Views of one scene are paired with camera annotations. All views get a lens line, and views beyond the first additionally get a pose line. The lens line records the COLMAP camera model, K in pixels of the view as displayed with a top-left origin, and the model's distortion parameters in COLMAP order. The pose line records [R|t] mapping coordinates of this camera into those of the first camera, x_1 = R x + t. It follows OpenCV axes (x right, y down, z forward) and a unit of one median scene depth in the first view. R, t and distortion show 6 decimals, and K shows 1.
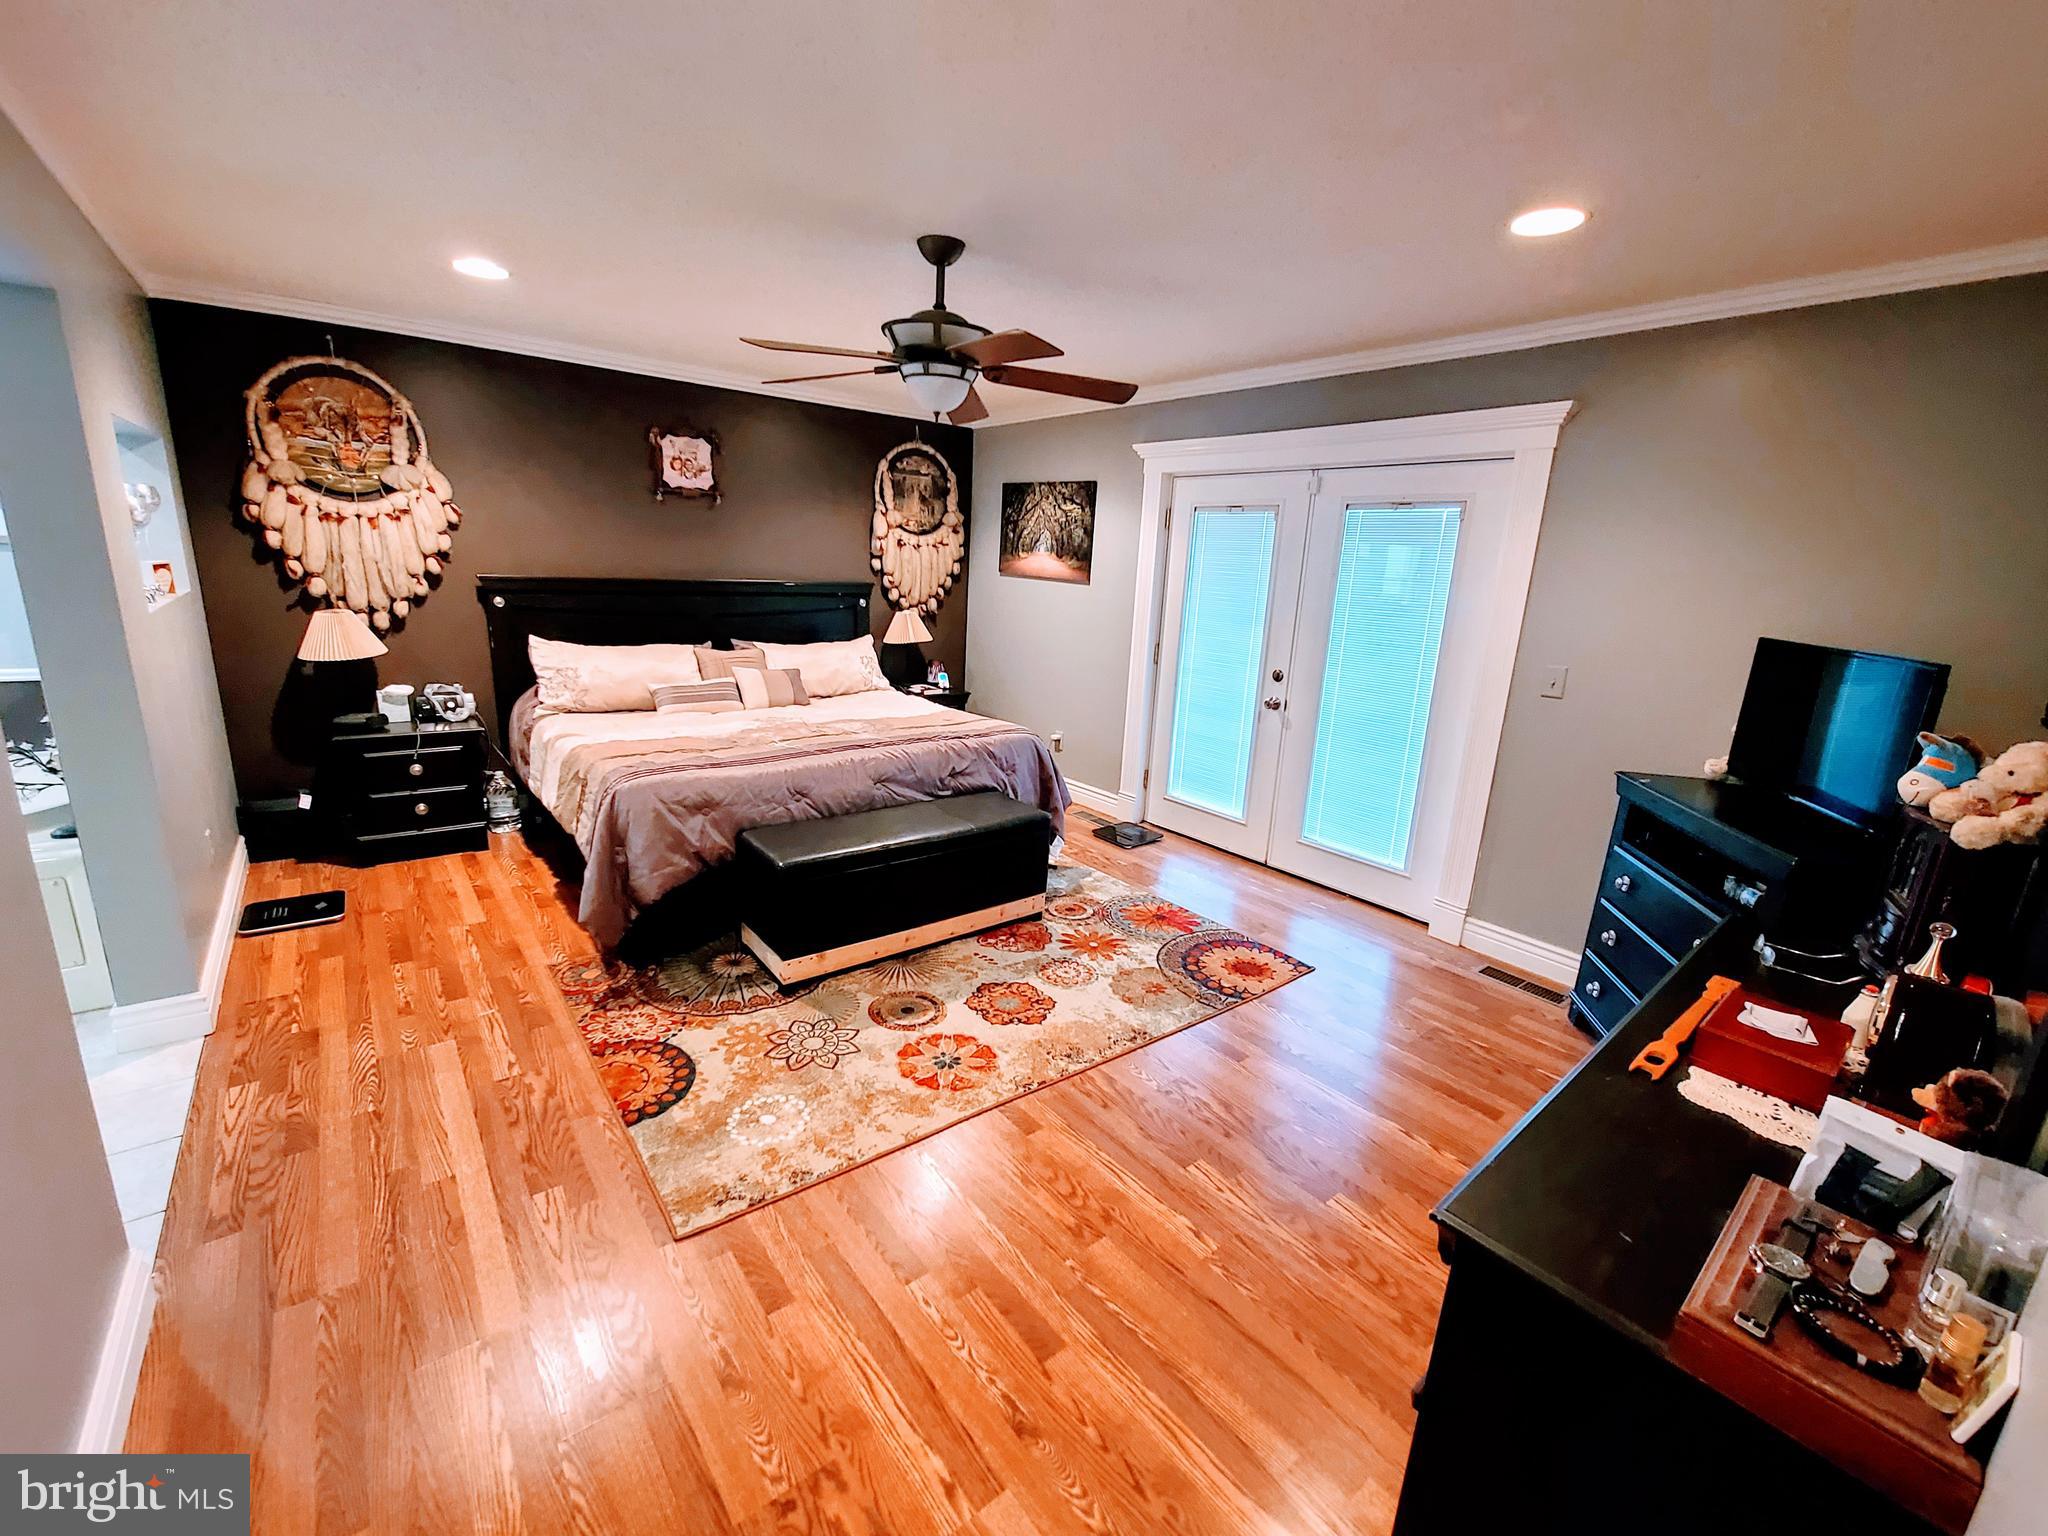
lens RADIAL K [[837.5, 0, 1028.0], [0, 837.5, 770.7], [0, 0, 1]] dist [-0.000532, -0.001094]
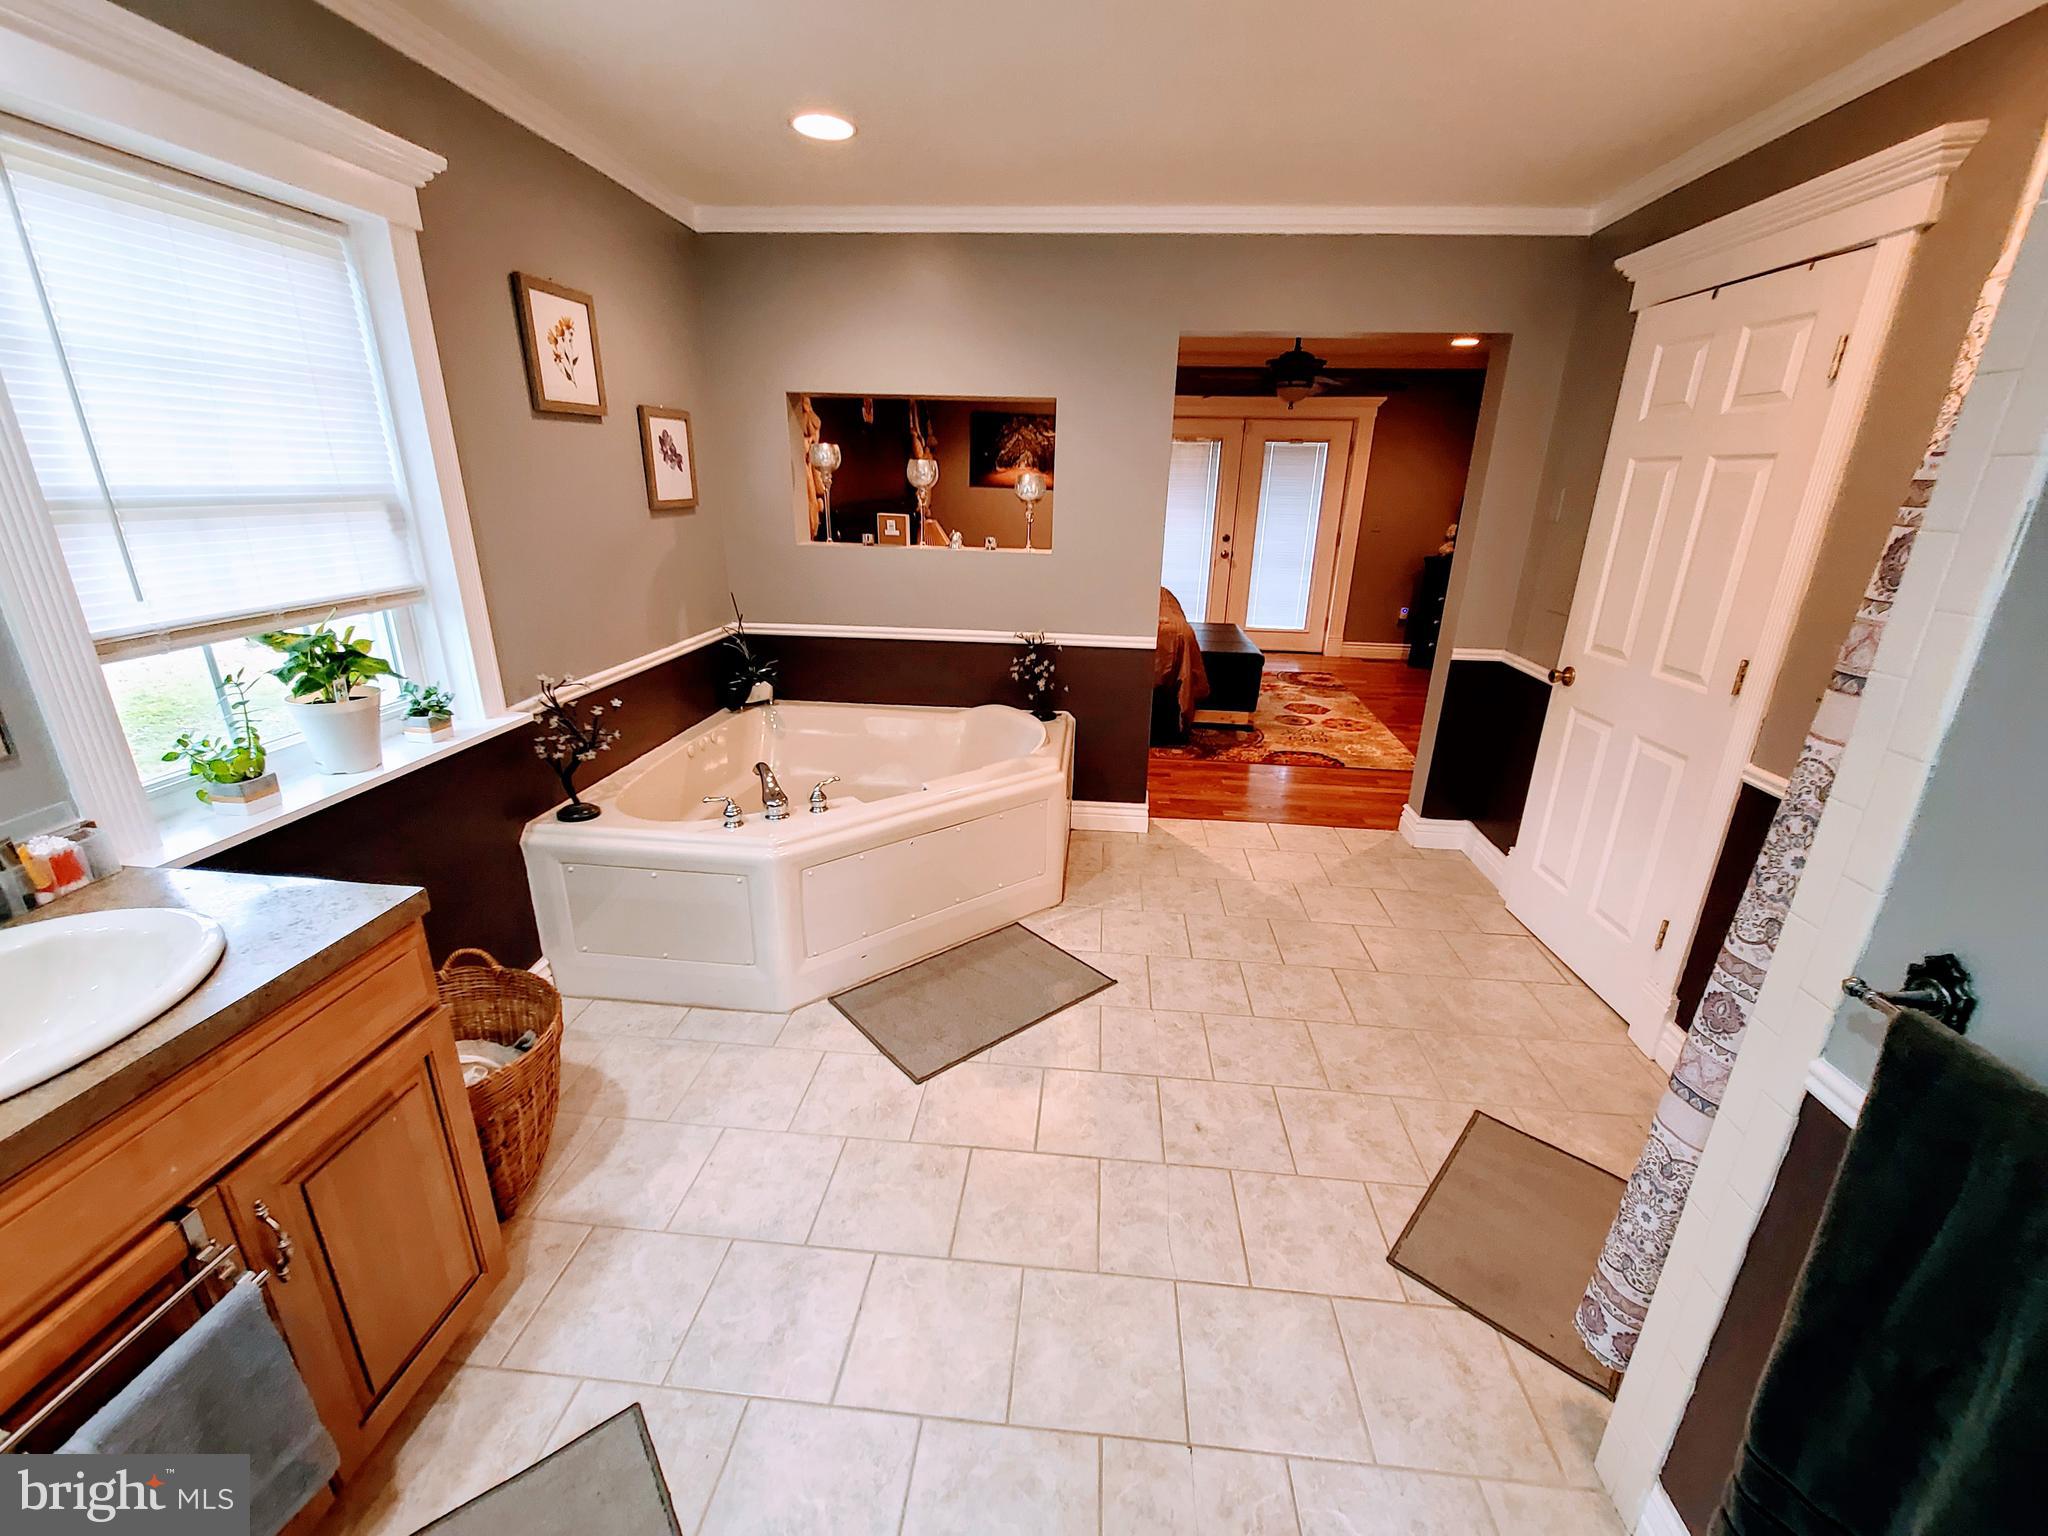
lens RADIAL K [[837.5, 0, 1020.6], [0, 837.5, 769.3], [0, 0, 1]] dist [-0.000532, -0.001094]
pose [[0.705772, -0.273156, 0.653660, -1.992398], [0.187121, 0.961787, 0.199879, -0.121054], [-0.683280, -0.018756, 0.729916, 0.000863]]
